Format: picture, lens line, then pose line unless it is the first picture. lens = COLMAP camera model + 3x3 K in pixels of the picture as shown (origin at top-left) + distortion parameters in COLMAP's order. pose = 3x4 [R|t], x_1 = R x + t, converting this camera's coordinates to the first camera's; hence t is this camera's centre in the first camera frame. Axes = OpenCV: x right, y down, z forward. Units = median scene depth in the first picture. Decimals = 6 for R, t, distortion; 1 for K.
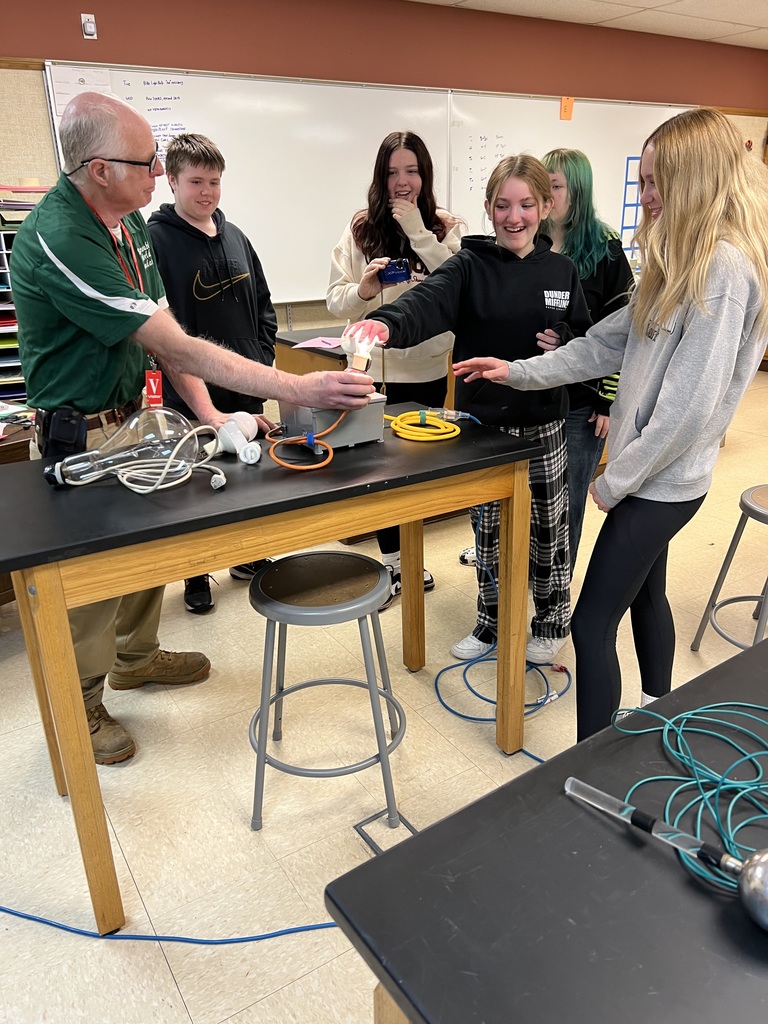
lens RADIAL K [[775.5, 0, 383.0], [0, 775.5, 509.6], [0, 0, 1]] dist [0.009488, -0.020620]
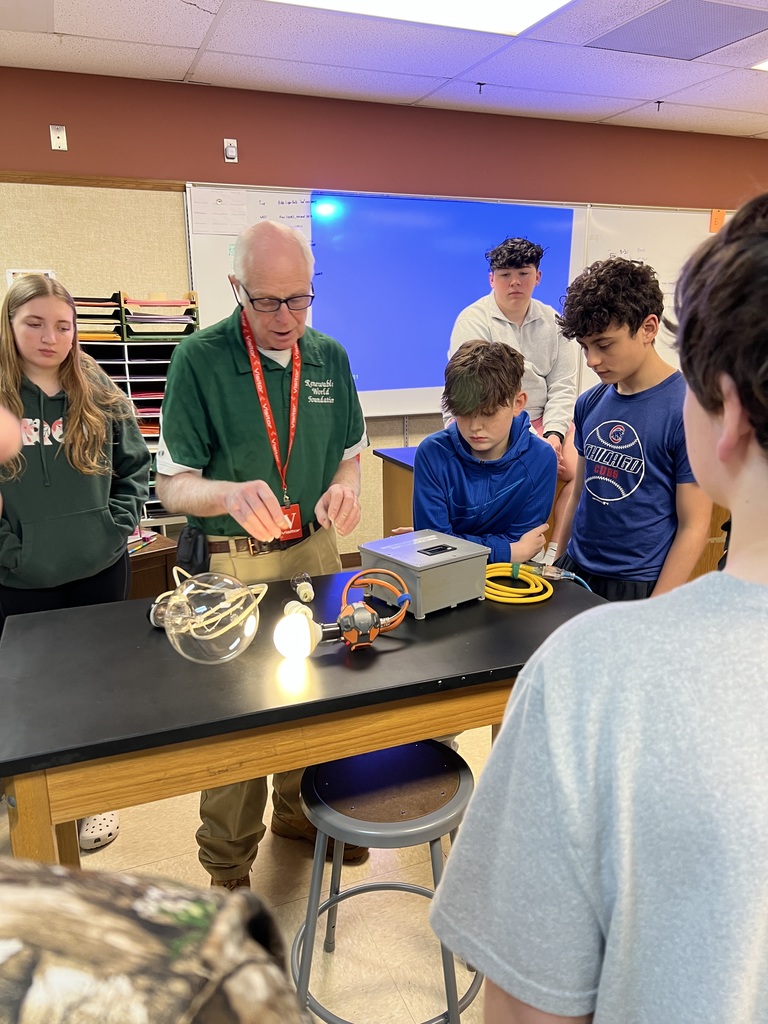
lens RADIAL K [[775.5, 0, 387.2], [0, 775.5, 514.2], [0, 0, 1]] dist [0.009488, -0.020620]
pose [[0.985688, 0.050466, -0.160848, 0.037597], [-0.068187, 0.991958, -0.106633, -0.087862], [0.154173, 0.116074, 0.981202, 0.137662]]
